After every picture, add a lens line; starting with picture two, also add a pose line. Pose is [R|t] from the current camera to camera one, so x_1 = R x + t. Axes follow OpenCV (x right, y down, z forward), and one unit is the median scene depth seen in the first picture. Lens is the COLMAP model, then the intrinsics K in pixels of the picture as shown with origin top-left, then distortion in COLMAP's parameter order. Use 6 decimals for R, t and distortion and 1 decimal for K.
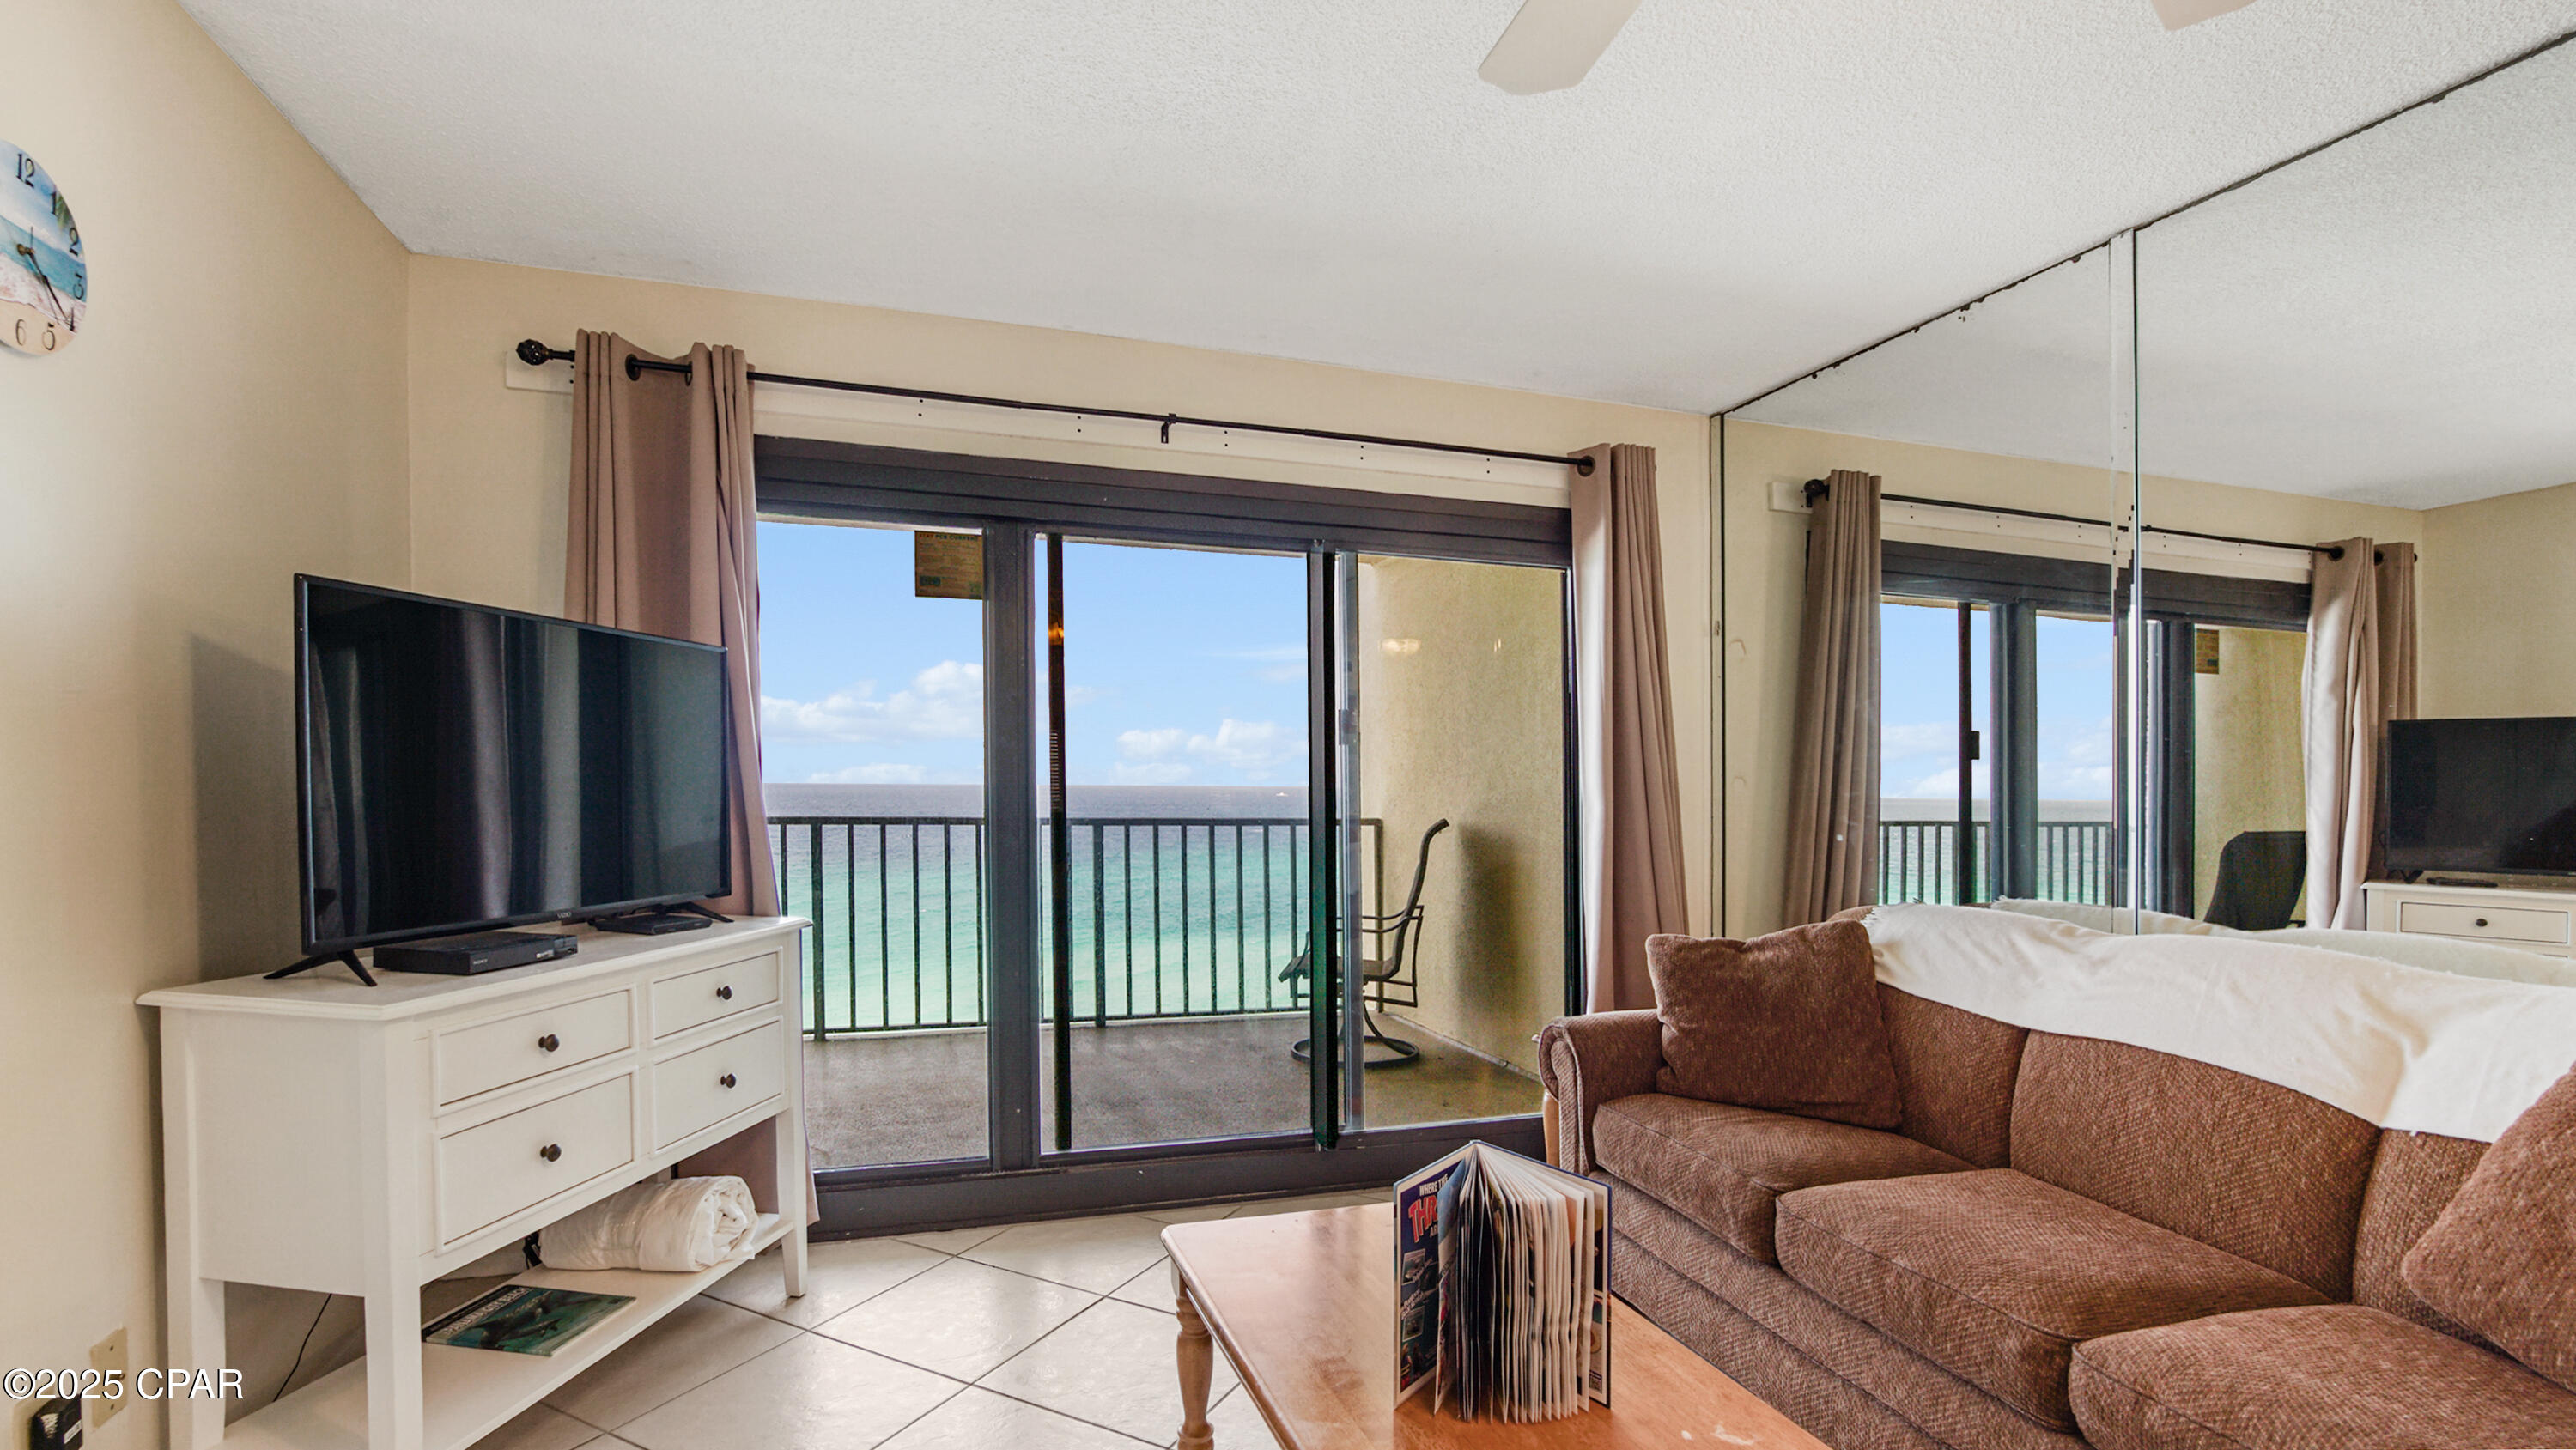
lens RADIAL K [[1169.2, 0, 1306.3], [0, 1169.2, 830.7], [0, 0, 1]] dist [-0.020004, 0.000699]
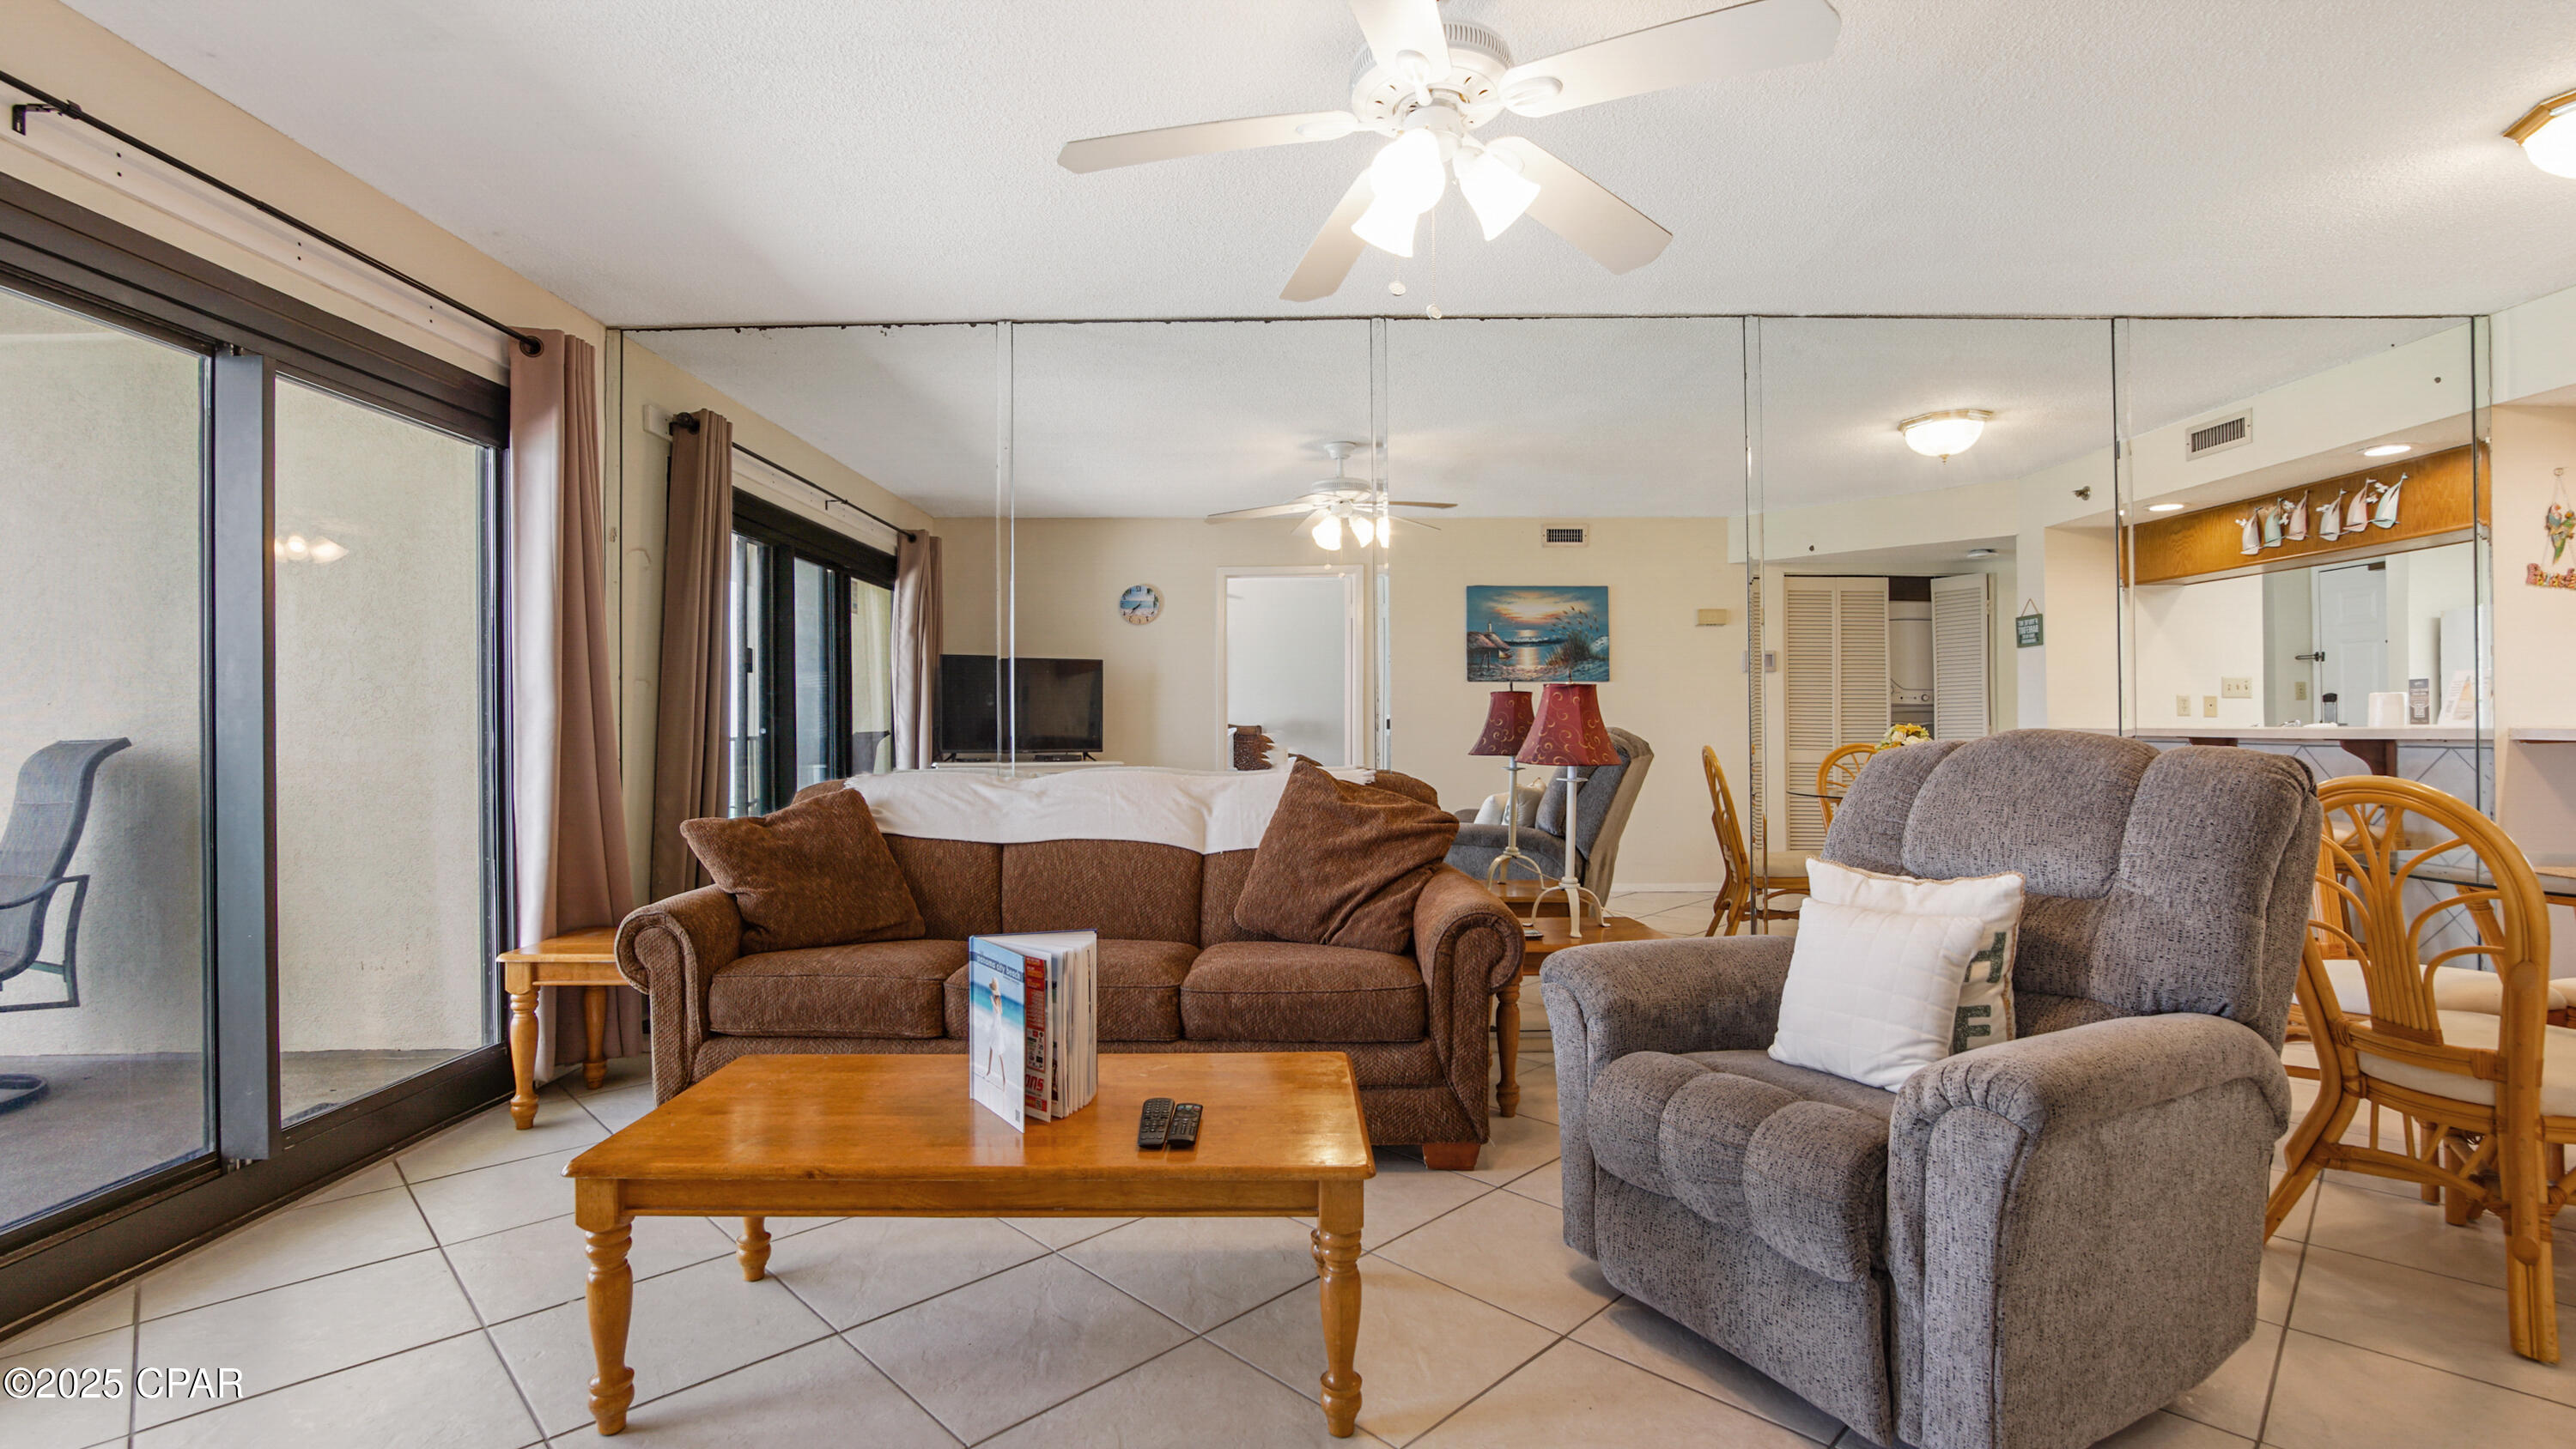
lens RADIAL K [[1221.7, 0, 1264.7], [0, 1221.7, 726.8], [0, 0, 1]] dist [-0.028407, 0.001080]
pose [[0.304875, -0.008143, 0.952358, -0.583624], [0.051228, 0.998656, -0.007861, 0.040603], [-0.951014, 0.051184, 0.304882, 0.164109]]
